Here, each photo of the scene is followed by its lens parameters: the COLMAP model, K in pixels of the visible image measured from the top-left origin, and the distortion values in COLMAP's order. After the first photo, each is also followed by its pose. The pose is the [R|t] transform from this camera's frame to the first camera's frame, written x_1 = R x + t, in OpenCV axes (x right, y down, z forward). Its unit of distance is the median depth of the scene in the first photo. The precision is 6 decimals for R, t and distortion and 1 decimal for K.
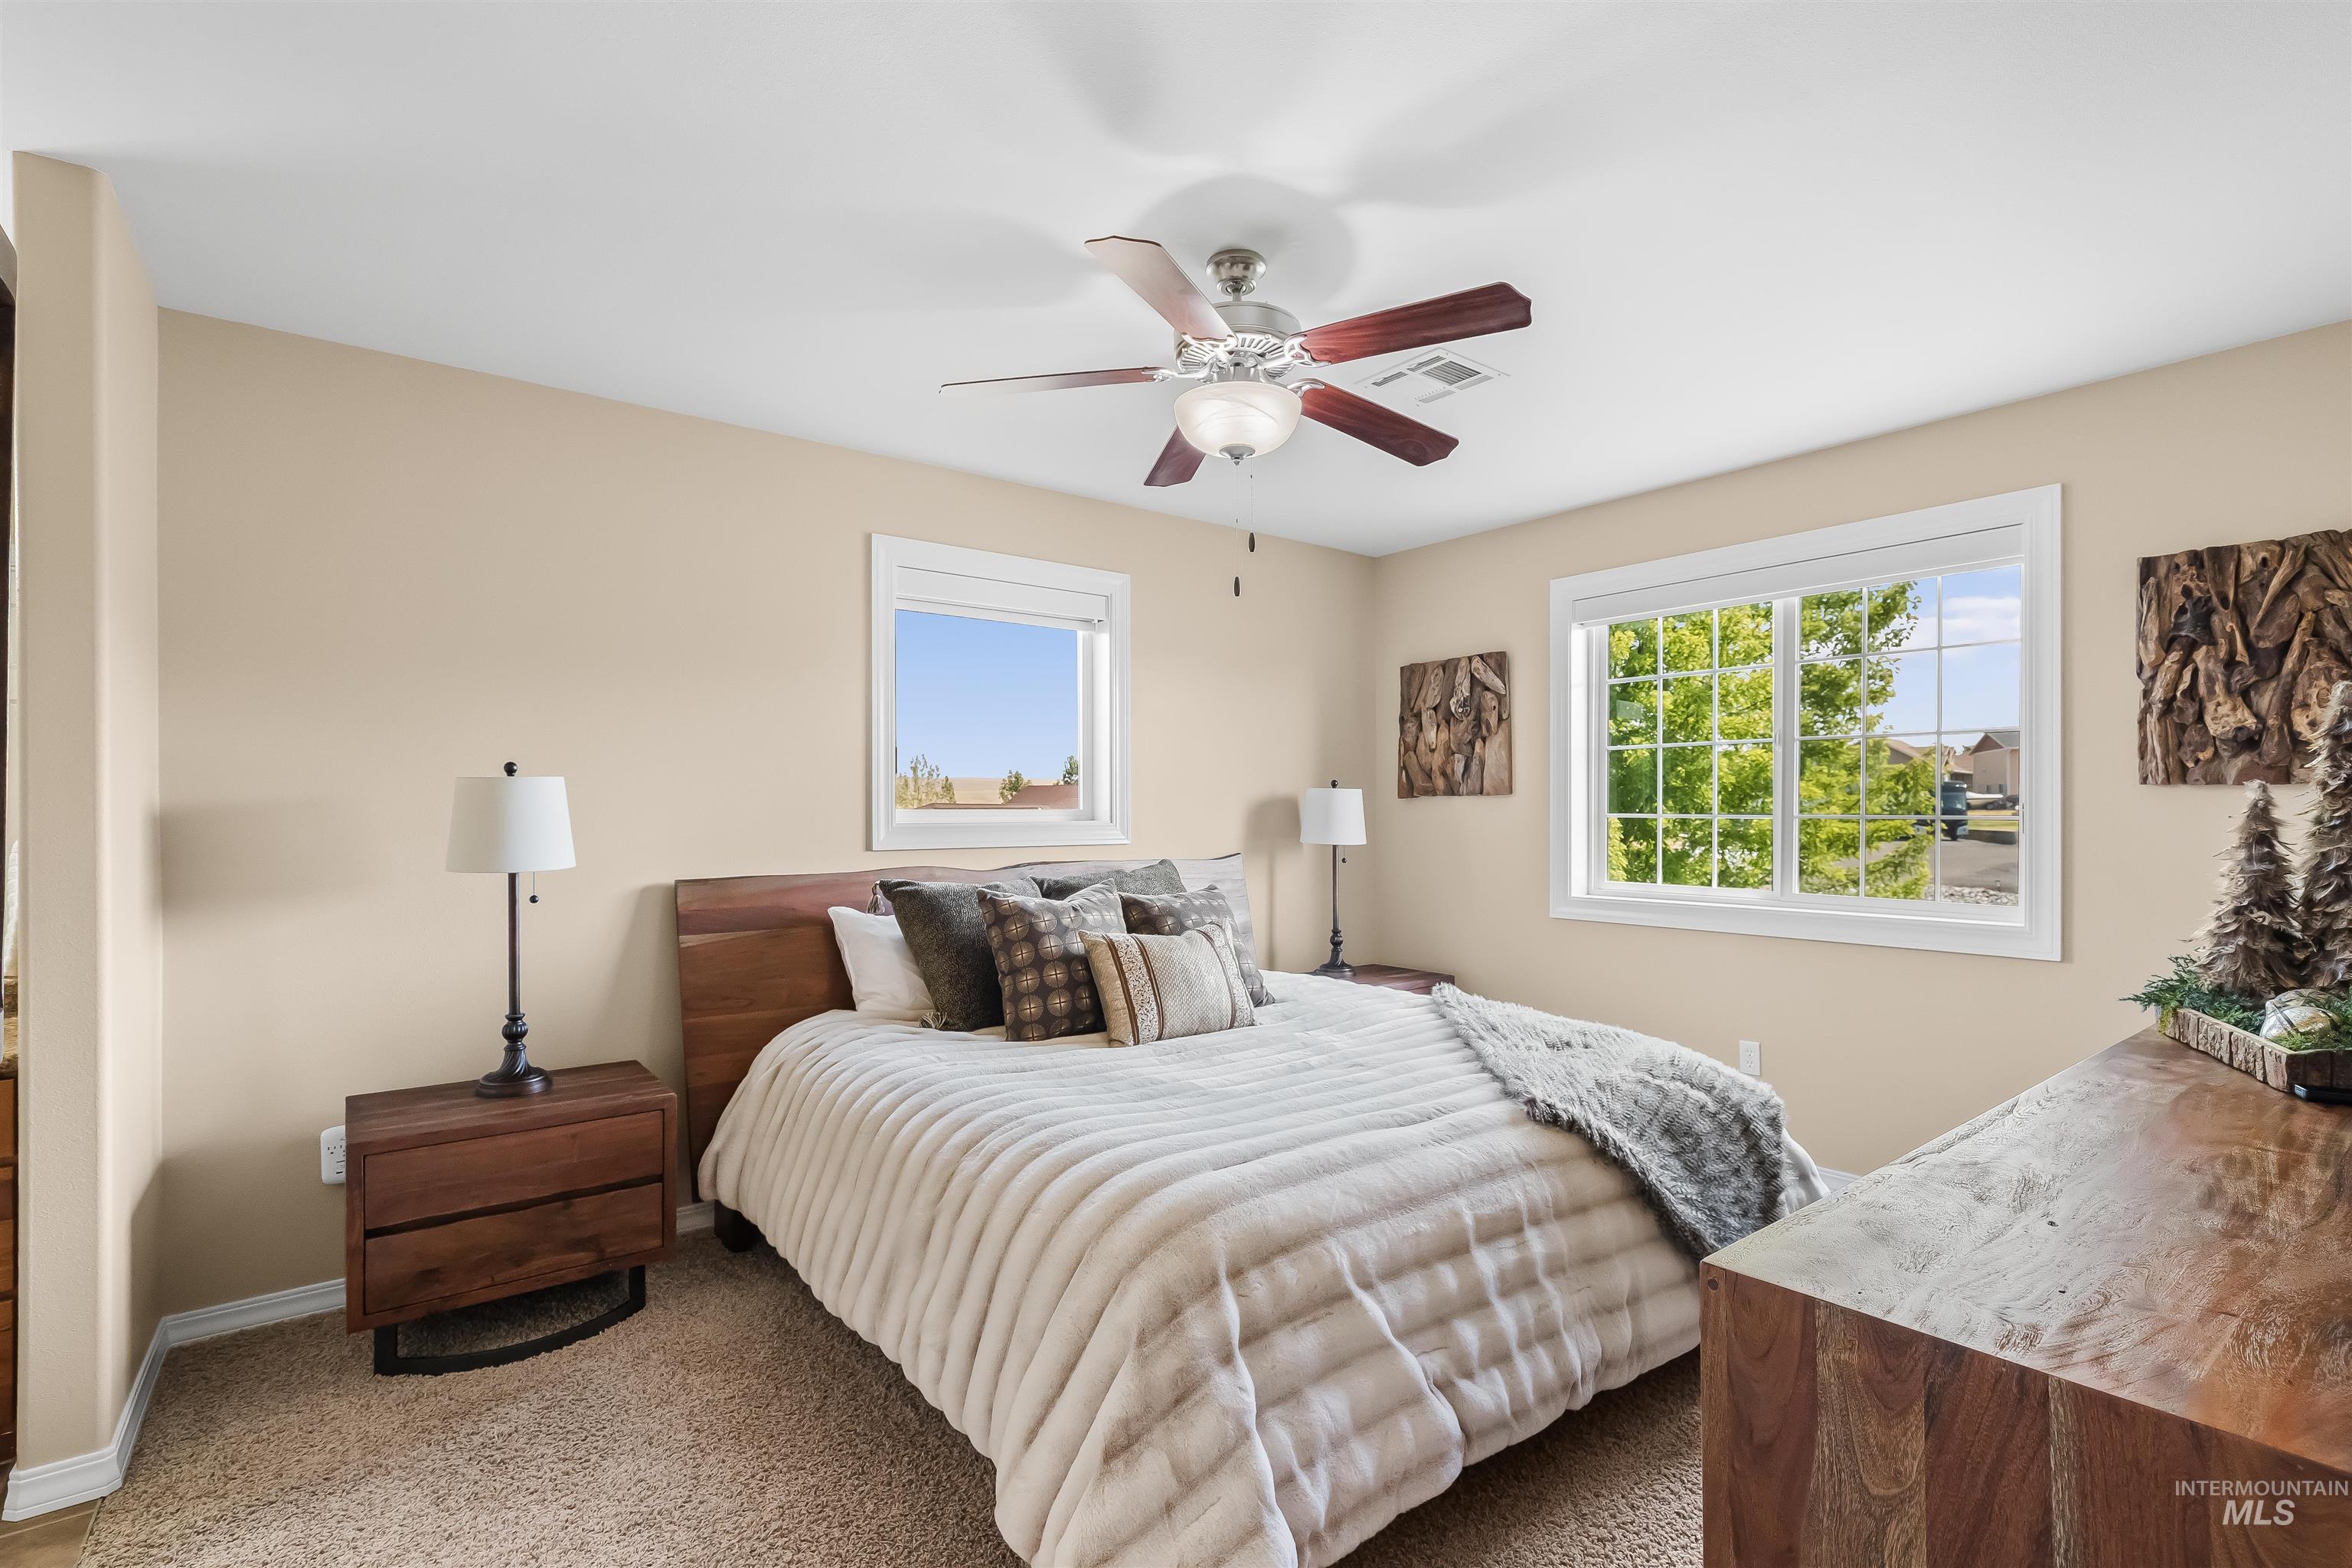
lens RADIAL K [[1078.2, 0, 1174.1], [0, 1078.2, 795.3], [0, 0, 1]] dist [-0.013646, -0.000036]
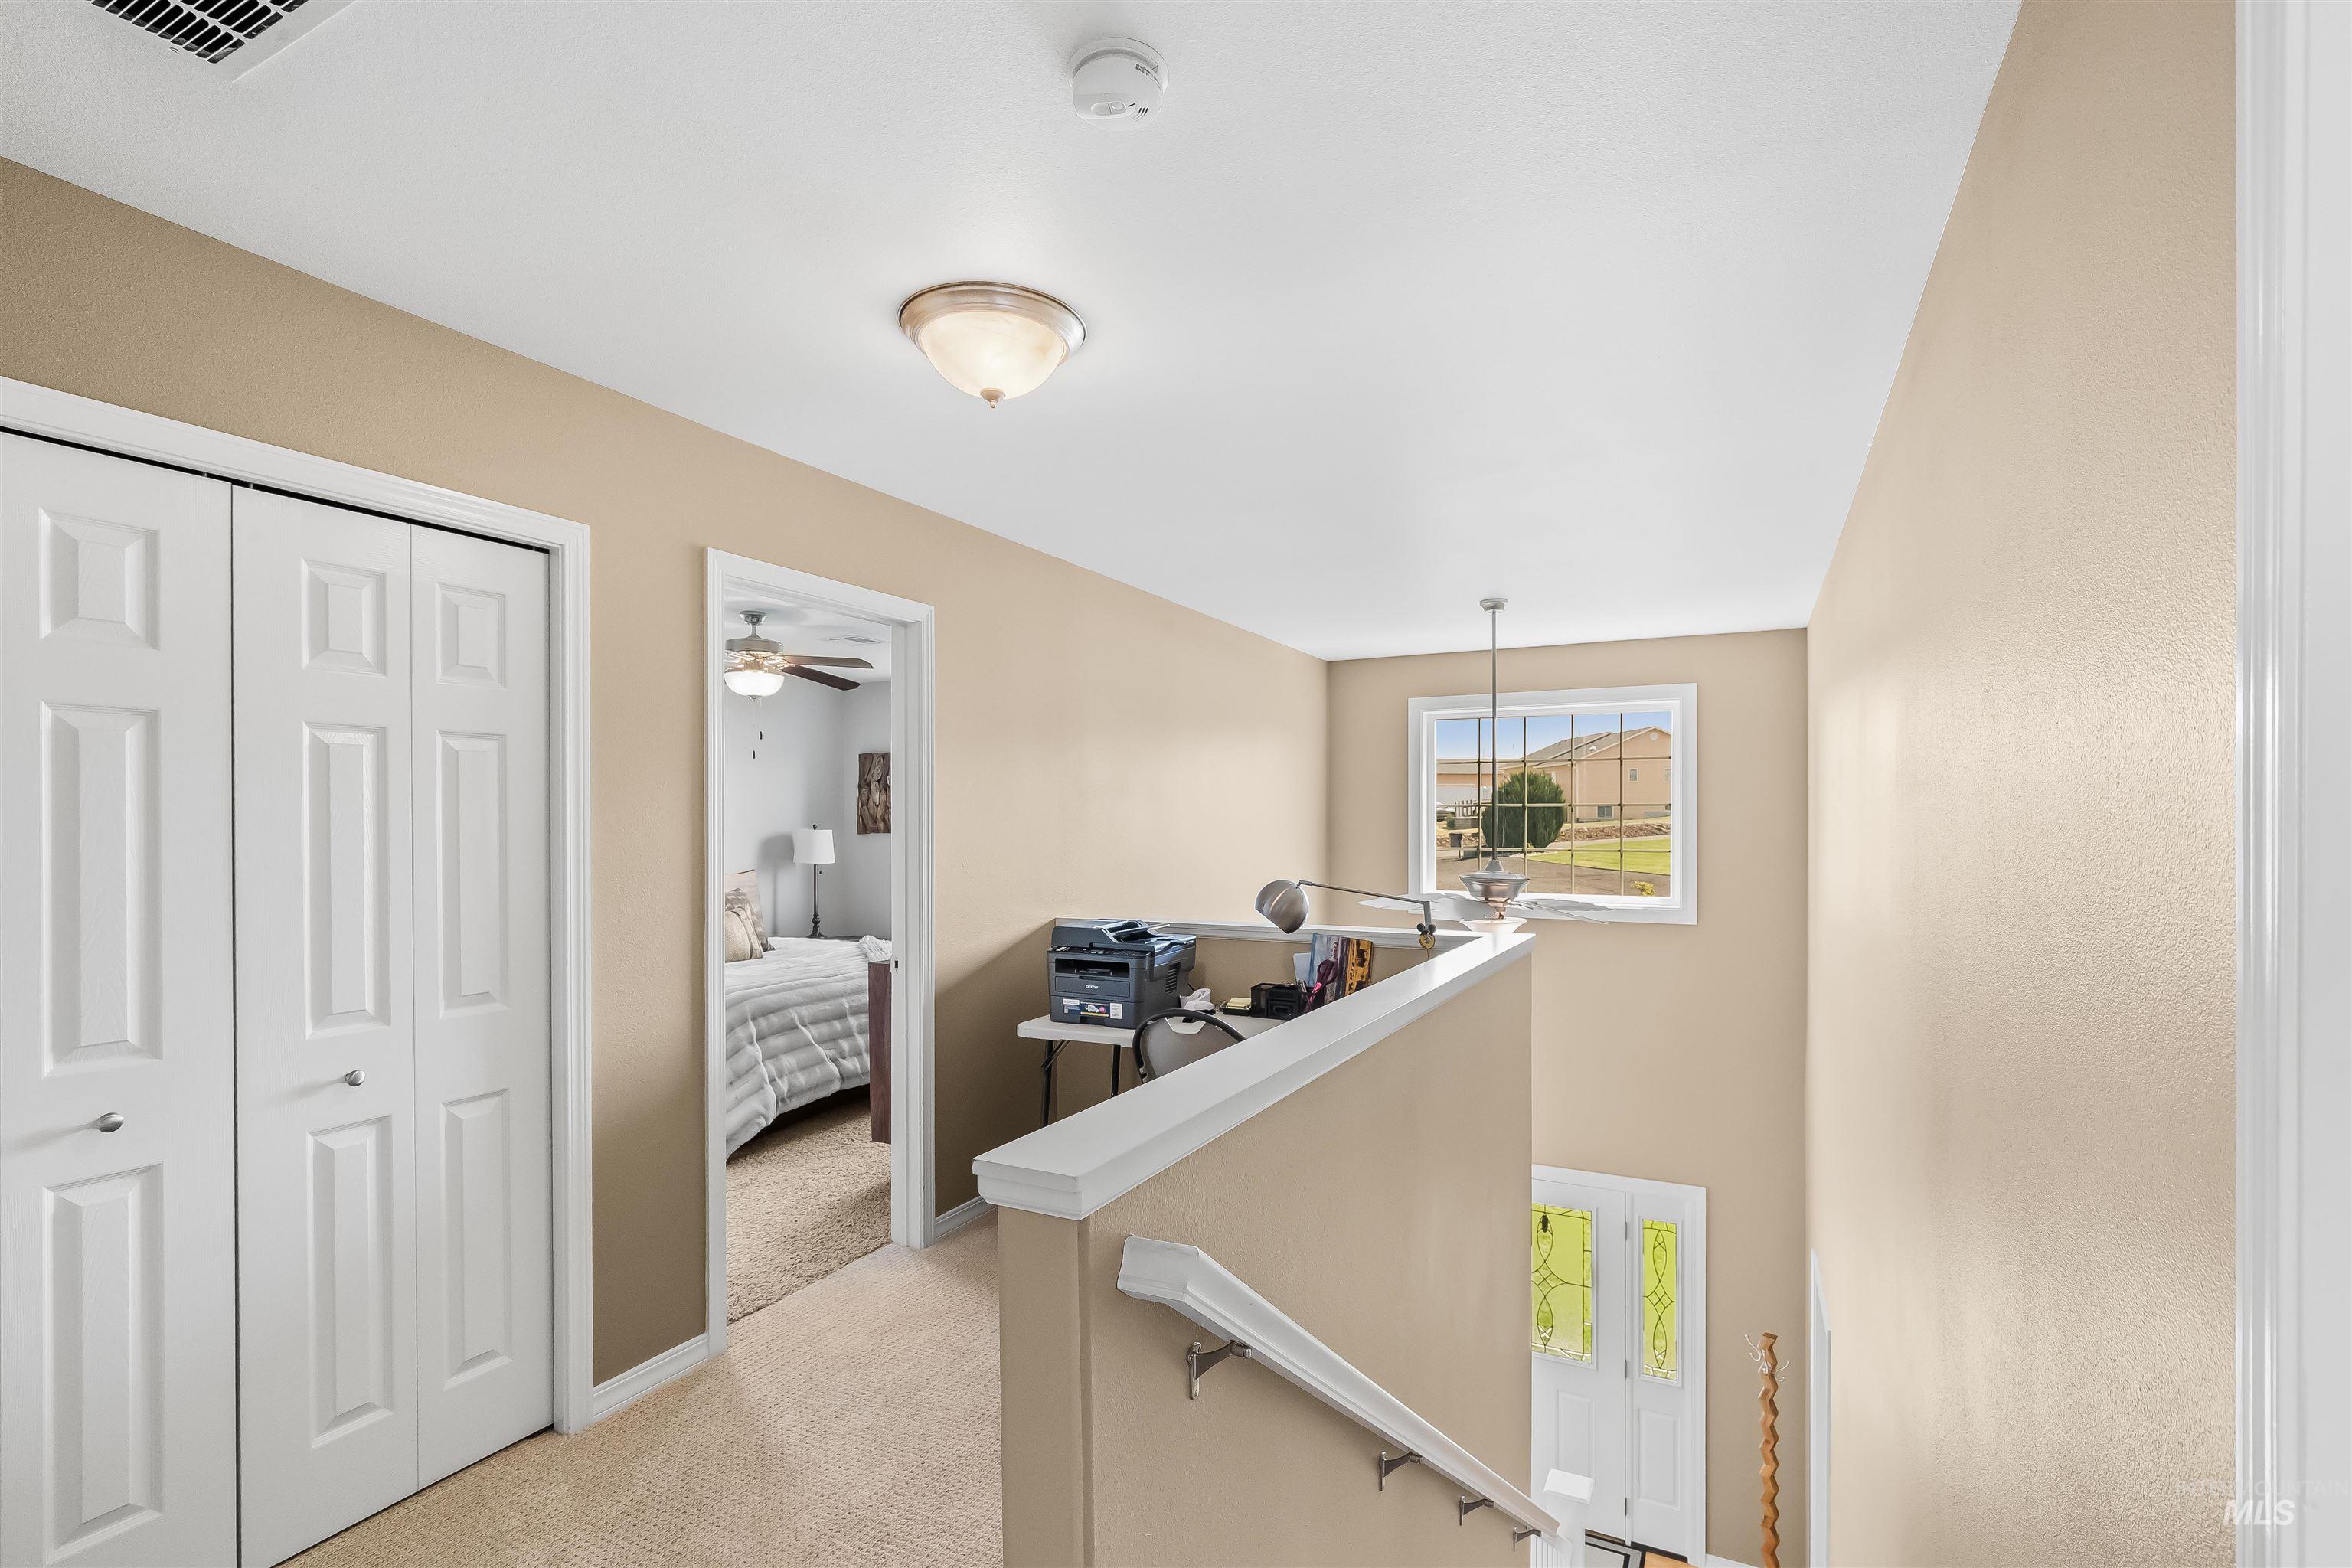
lens RADIAL K [[1078.2, 0, 1170.5], [0, 1078.2, 804.7], [0, 0, 1]] dist [-0.013646, -0.000036]
pose [[0.908691, 0.000195, 0.417469, -0.114987], [0.000364, 0.999999, -0.001262, -0.104517], [-0.417469, 0.001299, 0.908690, -1.812294]]
